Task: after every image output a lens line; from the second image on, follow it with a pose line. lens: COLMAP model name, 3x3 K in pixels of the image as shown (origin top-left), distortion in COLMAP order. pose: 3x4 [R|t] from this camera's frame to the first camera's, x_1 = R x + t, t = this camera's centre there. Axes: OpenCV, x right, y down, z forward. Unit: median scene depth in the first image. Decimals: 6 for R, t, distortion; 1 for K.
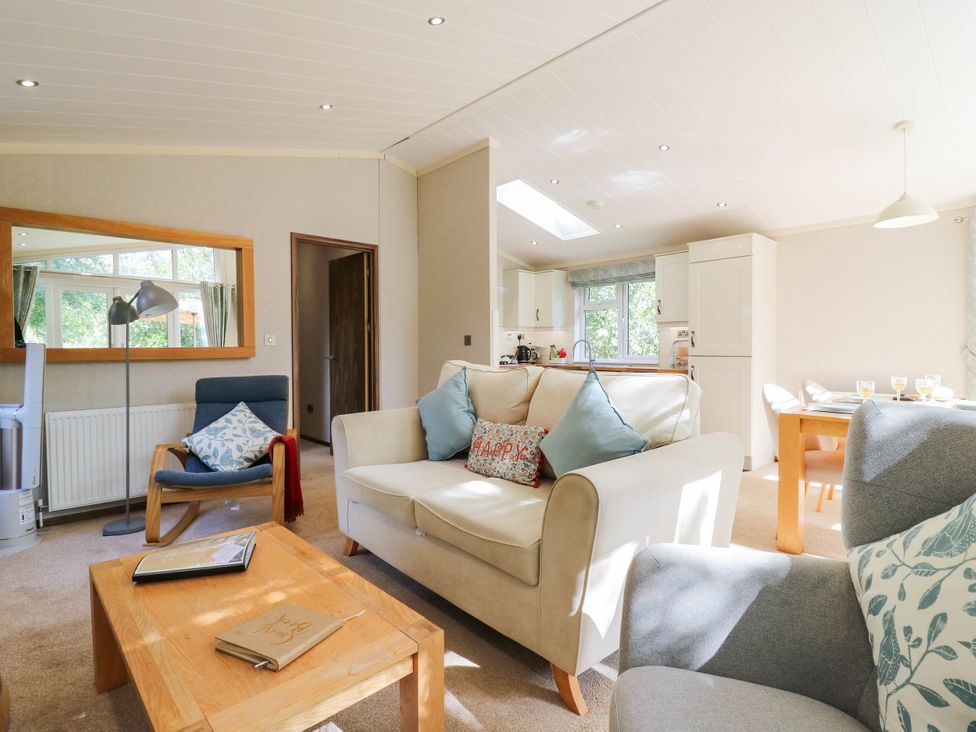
lens RADIAL K [[511.5, 0, 505.1], [0, 511.5, 355.9], [0, 0, 1]] dist [-0.004550, -0.007316]
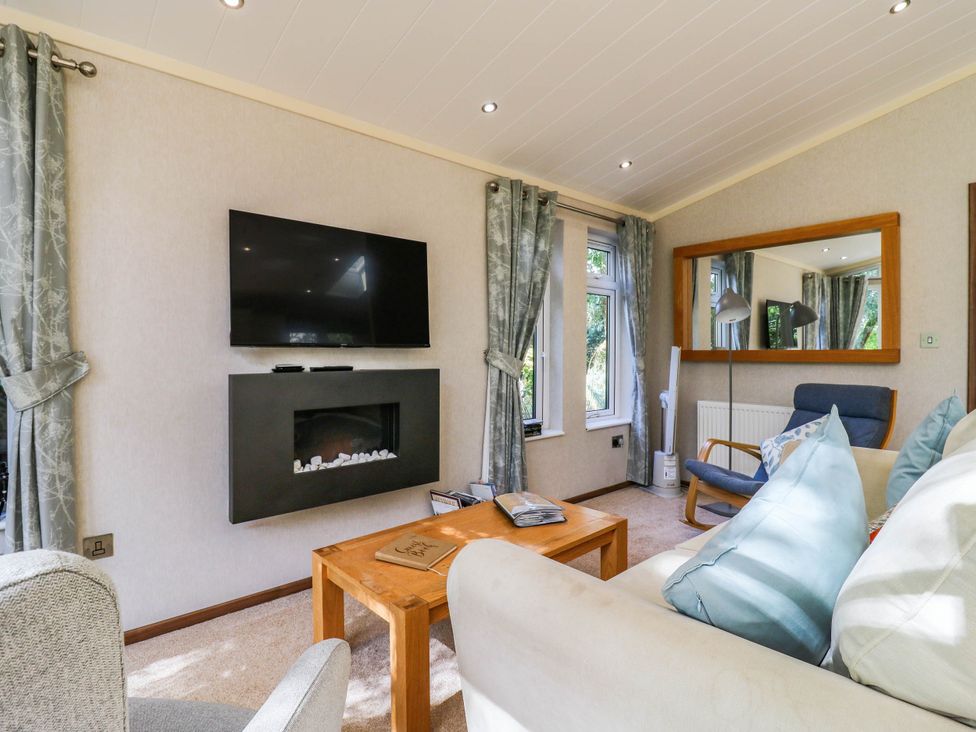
lens RADIAL K [[511.5, 0, 489.1], [0, 511.5, 356.3], [0, 0, 1]] dist [-0.004550, -0.007316]
pose [[-0.040648, 0.008149, -0.999140, 0.393749], [-0.014320, 0.999859, 0.008737, -0.003341], [0.999071, 0.014663, -0.040526, 0.514514]]
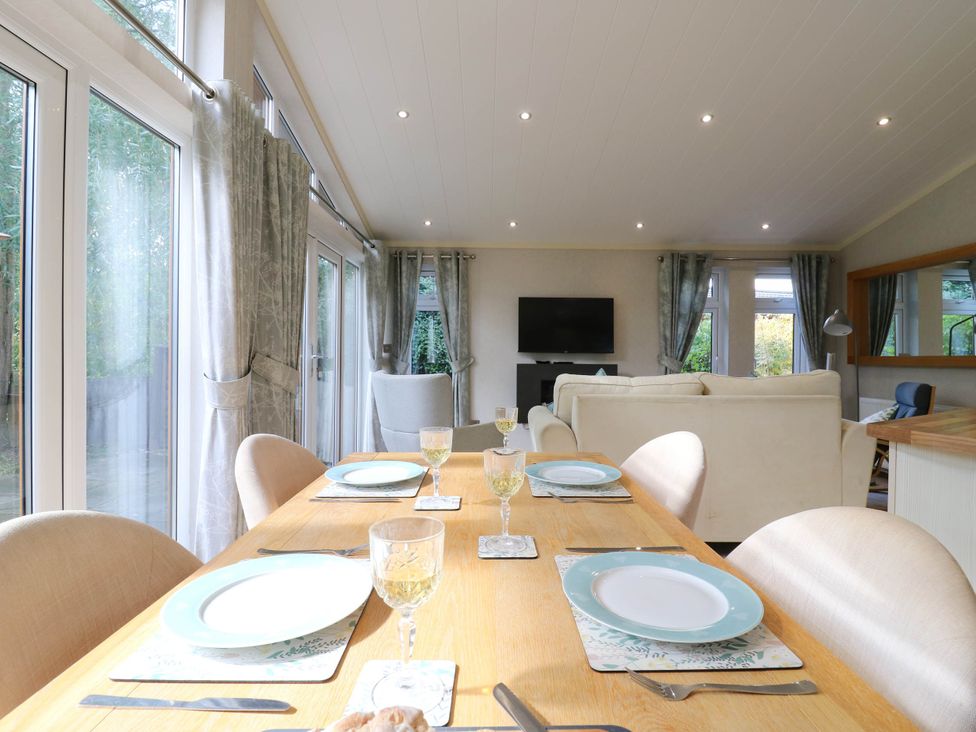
lens RADIAL K [[511.5, 0, 489.3], [0, 511.5, 360.2], [0, 0, 1]] dist [-0.004550, -0.007316]
pose [[-0.699465, 0.001782, -0.714665, 0.940502], [-0.018651, 0.999611, 0.020747, -0.012217], [0.714423, 0.027841, -0.699159, 1.180634]]
